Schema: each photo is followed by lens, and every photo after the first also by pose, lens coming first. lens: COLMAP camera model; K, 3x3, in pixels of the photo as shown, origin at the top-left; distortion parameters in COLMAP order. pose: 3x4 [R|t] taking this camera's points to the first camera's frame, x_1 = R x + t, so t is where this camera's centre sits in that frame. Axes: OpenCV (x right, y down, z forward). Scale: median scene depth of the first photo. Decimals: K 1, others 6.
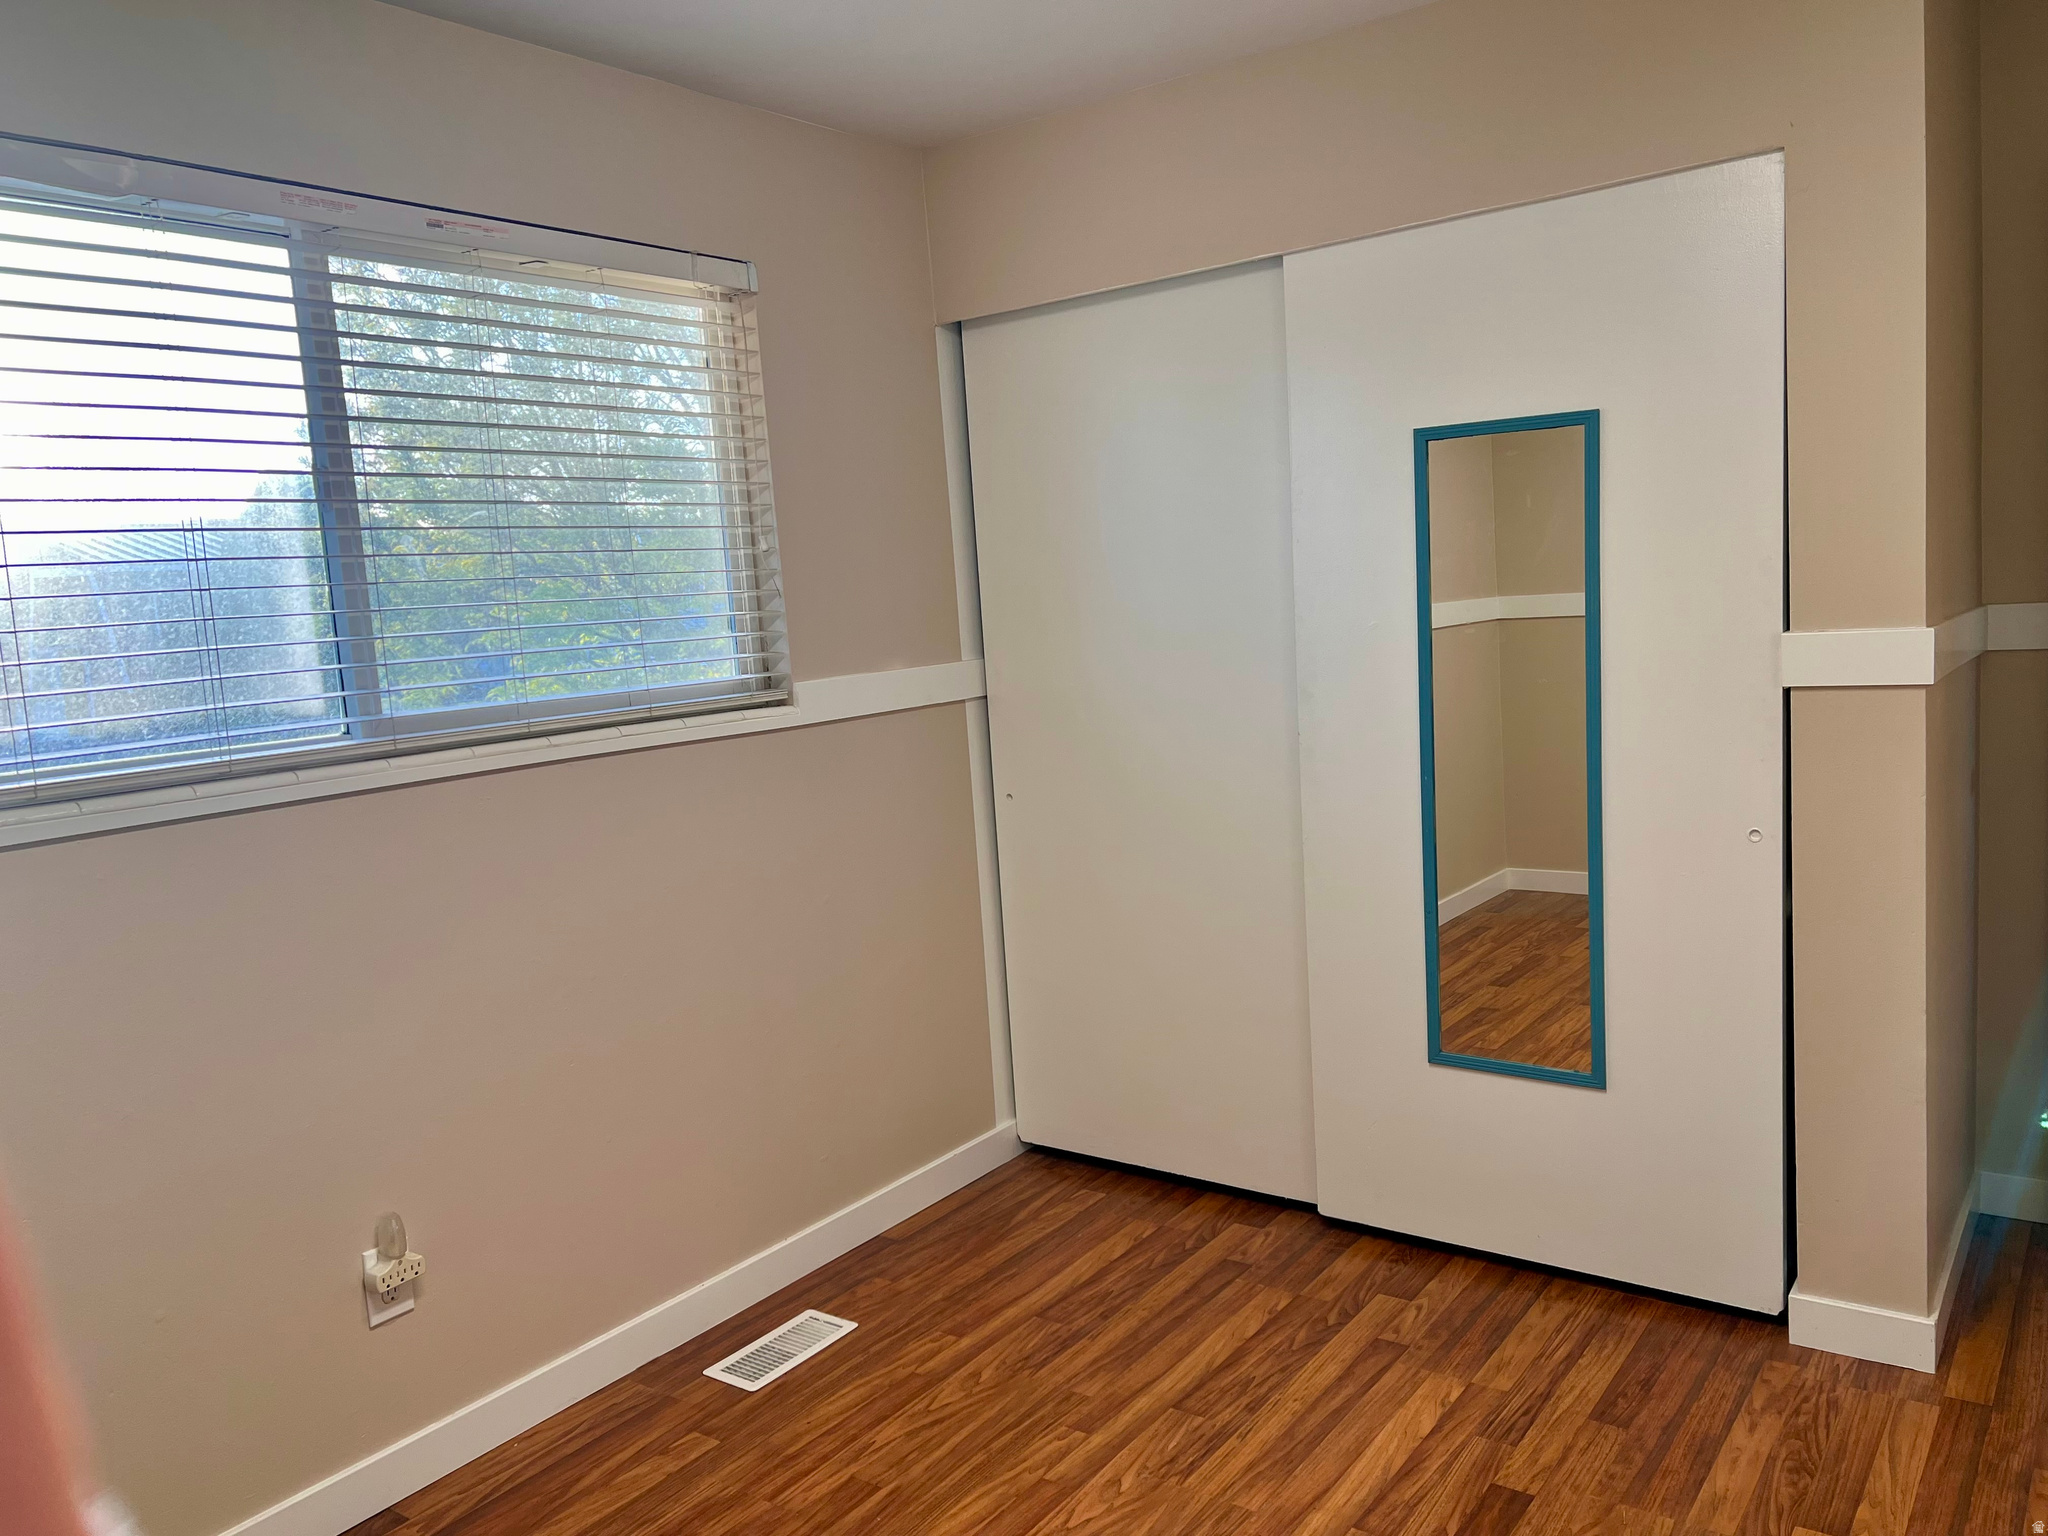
lens RADIAL K [[1531.1, 0, 1024.0], [0, 1531.1, 768.0], [0, 0, 1]] dist [0.003729, -0.026781]
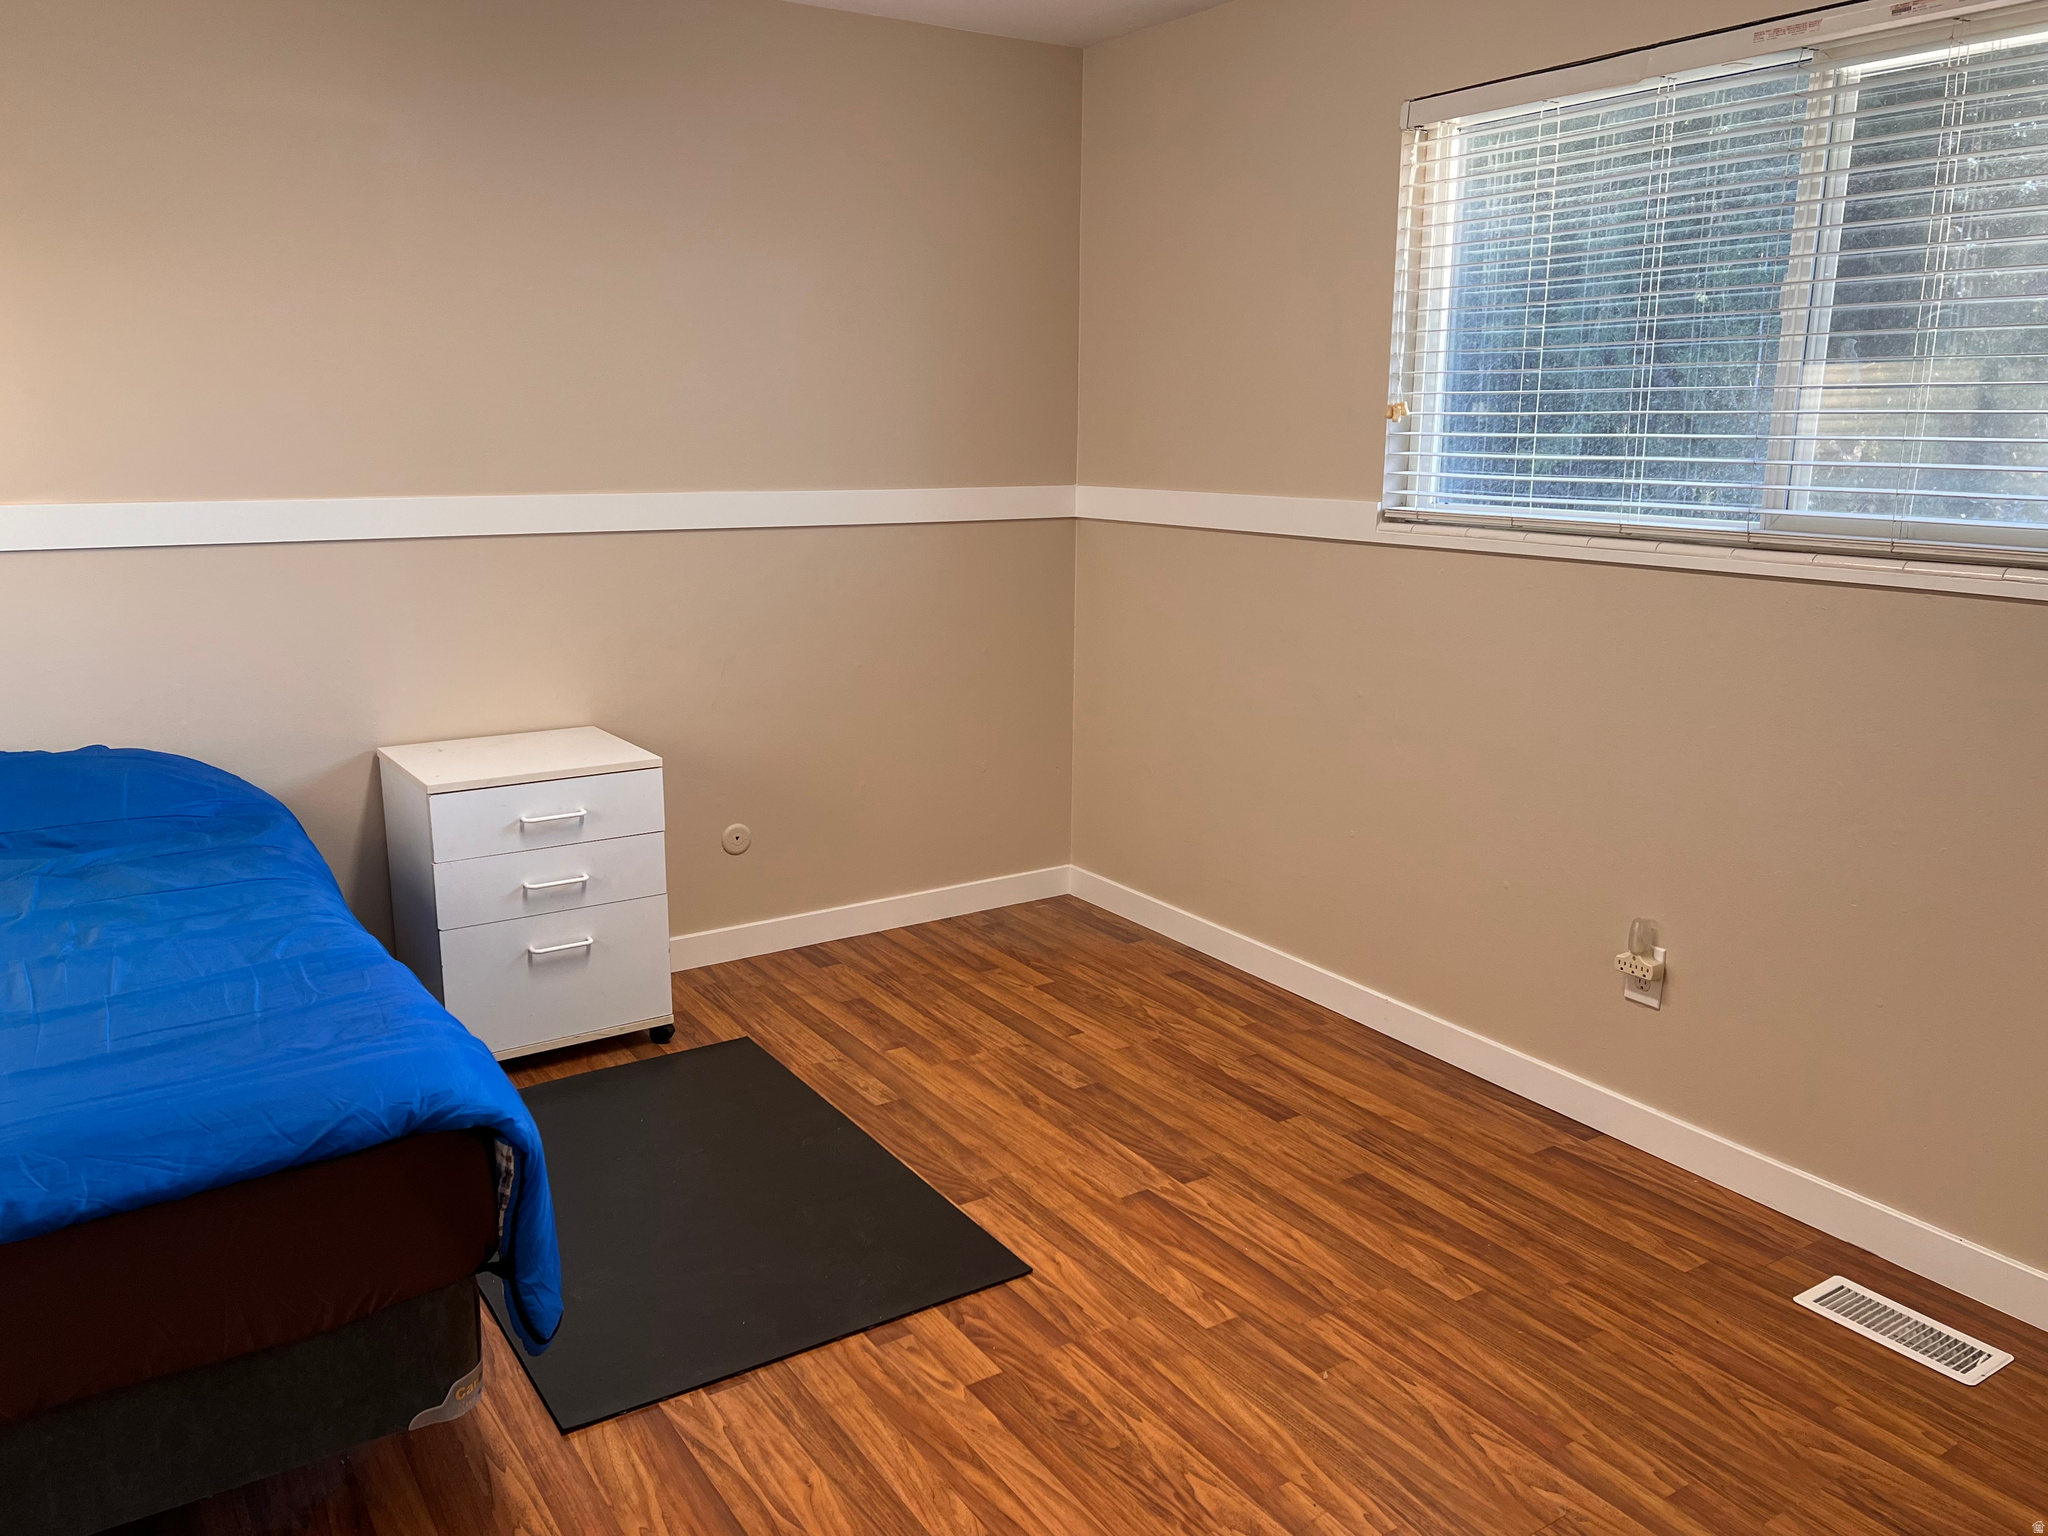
lens RADIAL K [[1531.1, 0, 1024.0], [0, 1531.1, 768.0], [0, 0, 1]] dist [0.003729, -0.026781]
pose [[-0.348654, 0.269304, -0.897728, 0.773513], [-0.089673, 0.943852, 0.317967, -0.155412], [0.932952, 0.191362, -0.304929, 0.842872]]
